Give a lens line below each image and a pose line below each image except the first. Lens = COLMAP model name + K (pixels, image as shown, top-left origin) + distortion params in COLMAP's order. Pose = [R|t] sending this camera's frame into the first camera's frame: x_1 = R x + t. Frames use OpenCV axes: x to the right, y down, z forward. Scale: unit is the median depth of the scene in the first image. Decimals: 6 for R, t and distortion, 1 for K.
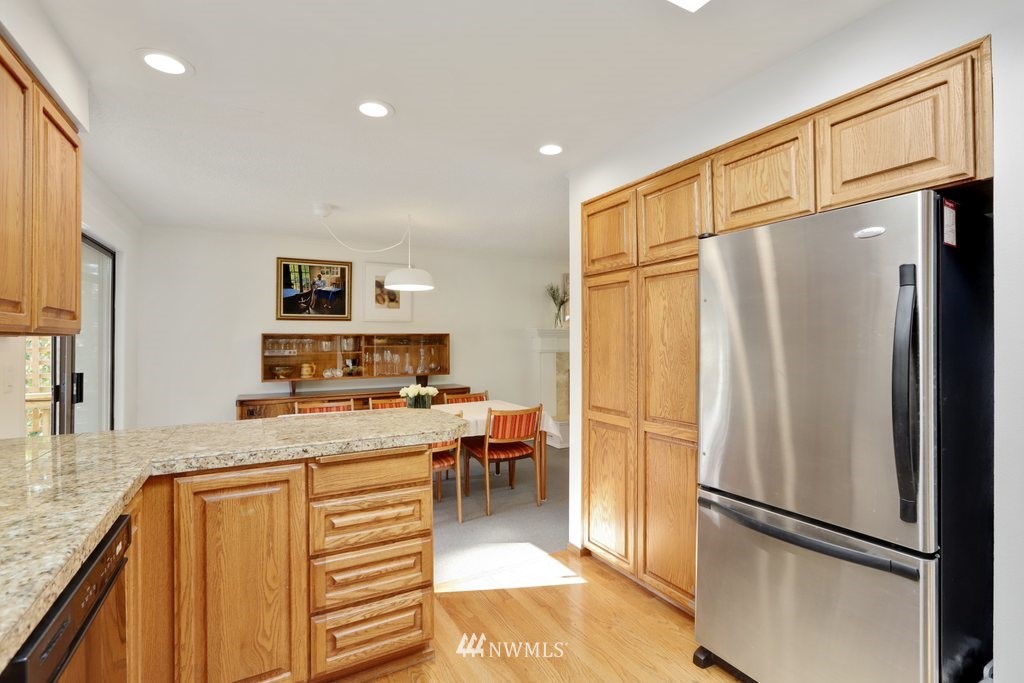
lens RADIAL K [[471.7, 0, 510.2], [0, 471.7, 342.6], [0, 0, 1]] dist [-0.031538, 0.006438]
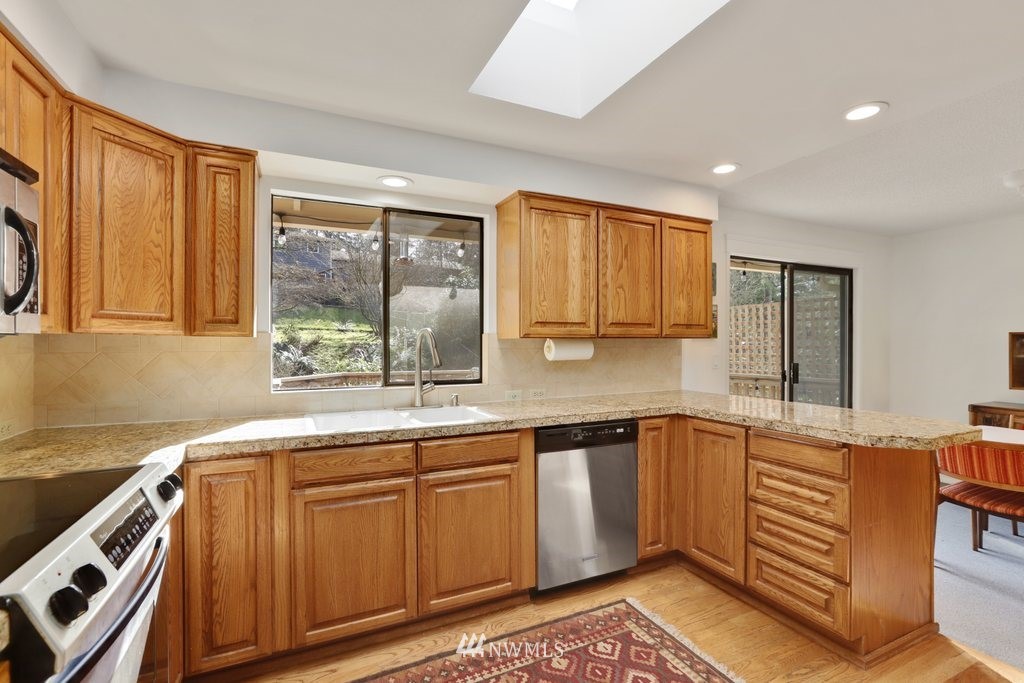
lens RADIAL K [[458.3, 0, 517.4], [0, 458.3, 341.7], [0, 0, 1]] dist [-0.042496, 0.000836]
pose [[-0.072402, 0.000459, -0.997375, 0.873600], [-0.003135, 0.999995, 0.000688, -0.002293], [0.997371, 0.003177, -0.072400, 0.378175]]
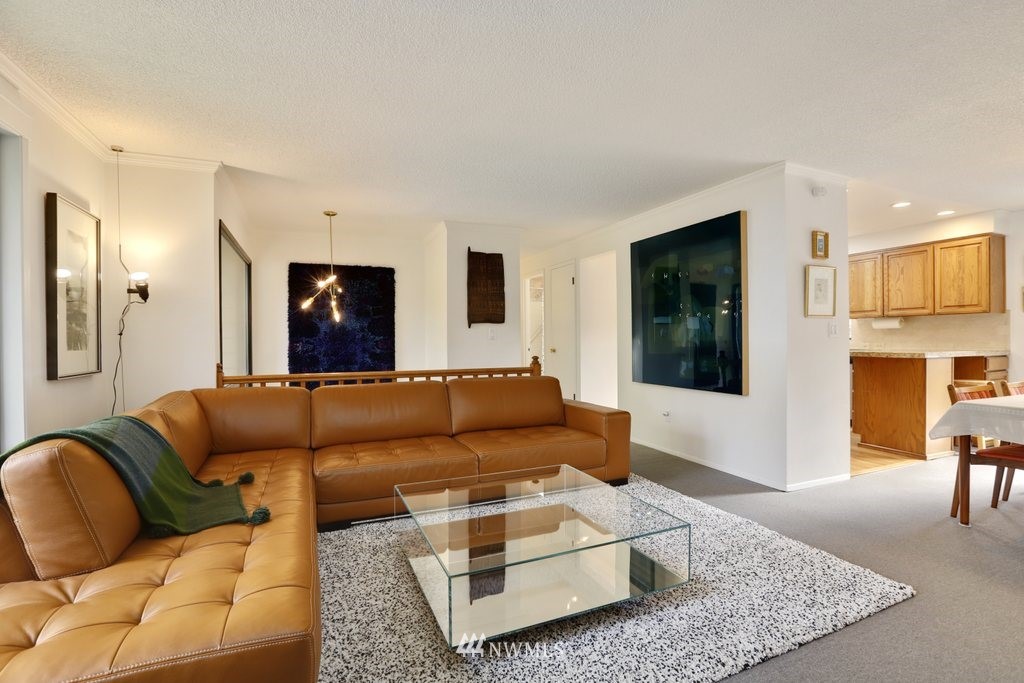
lens RADIAL K [[471.7, 0, 510.2], [0, 471.7, 342.6], [0, 0, 1]] dist [-0.031538, 0.006438]
pose [[-0.993966, 0.009929, 0.109235, 1.495923], [0.011337, 0.999860, 0.012278, 0.091303], [-0.109098, 0.013442, -0.993940, 3.928427]]
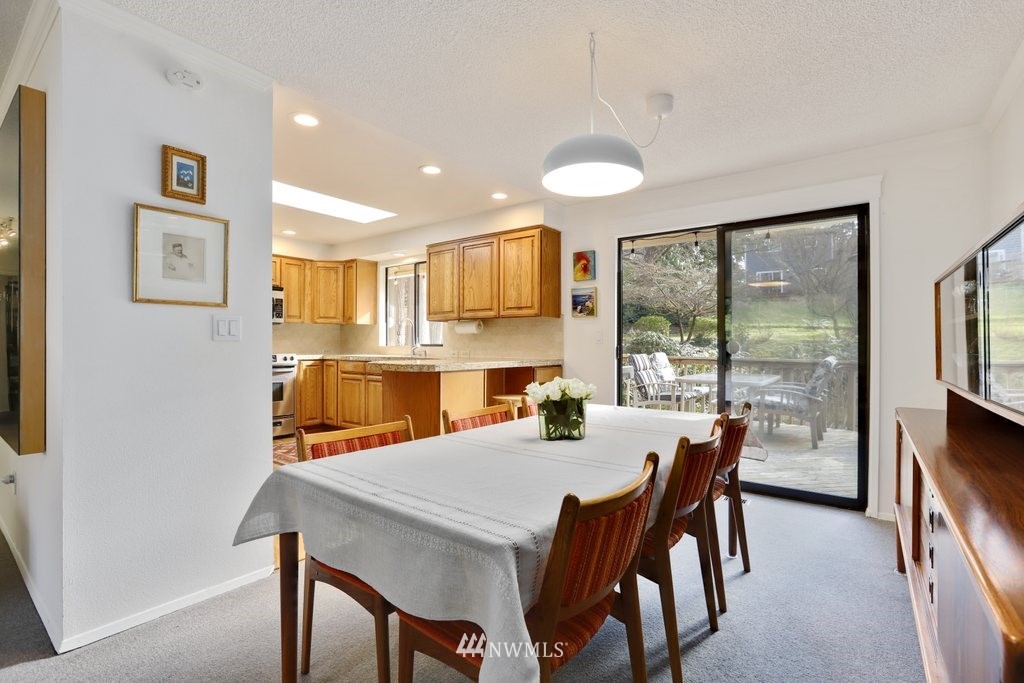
lens RADIAL K [[471.7, 0, 510.2], [0, 471.7, 342.6], [0, 0, 1]] dist [-0.031538, 0.006438]
pose [[-0.920326, -0.001032, -0.391150, 0.108162], [-0.002464, 0.999992, 0.003159, 0.107290], [0.391144, 0.003872, -0.920322, 3.115258]]
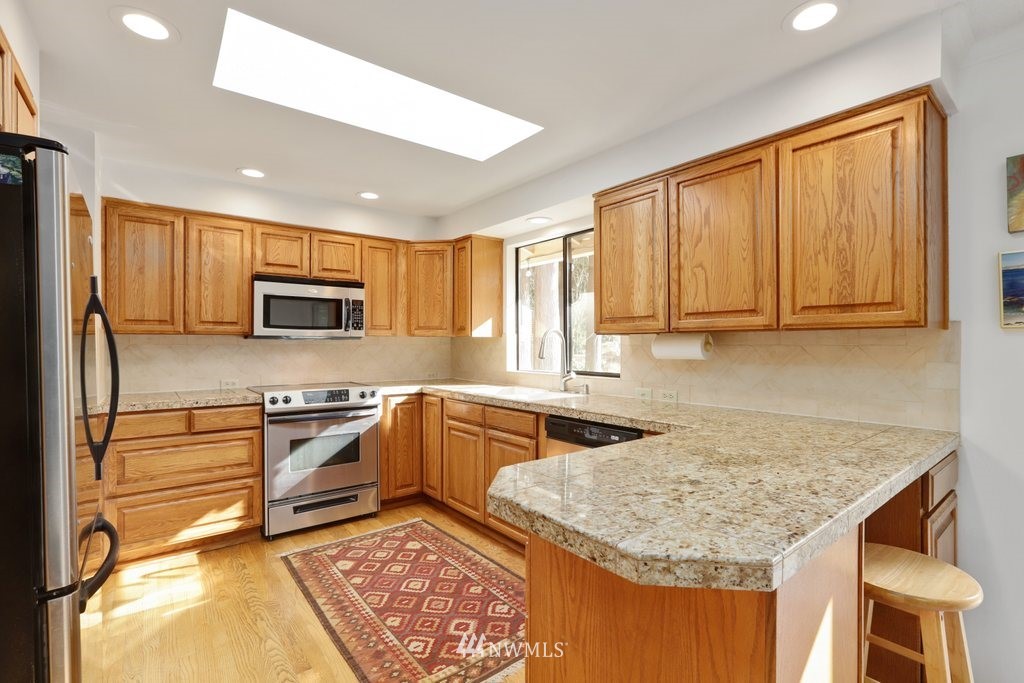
lens RADIAL K [[471.7, 0, 510.2], [0, 471.7, 342.6], [0, 0, 1]] dist [-0.031538, 0.006438]
pose [[-0.988530, 0.001551, -0.151016, -0.041327], [0.001212, 0.999997, 0.002337, 0.008816], [0.151020, 0.002127, -0.988528, 1.755482]]
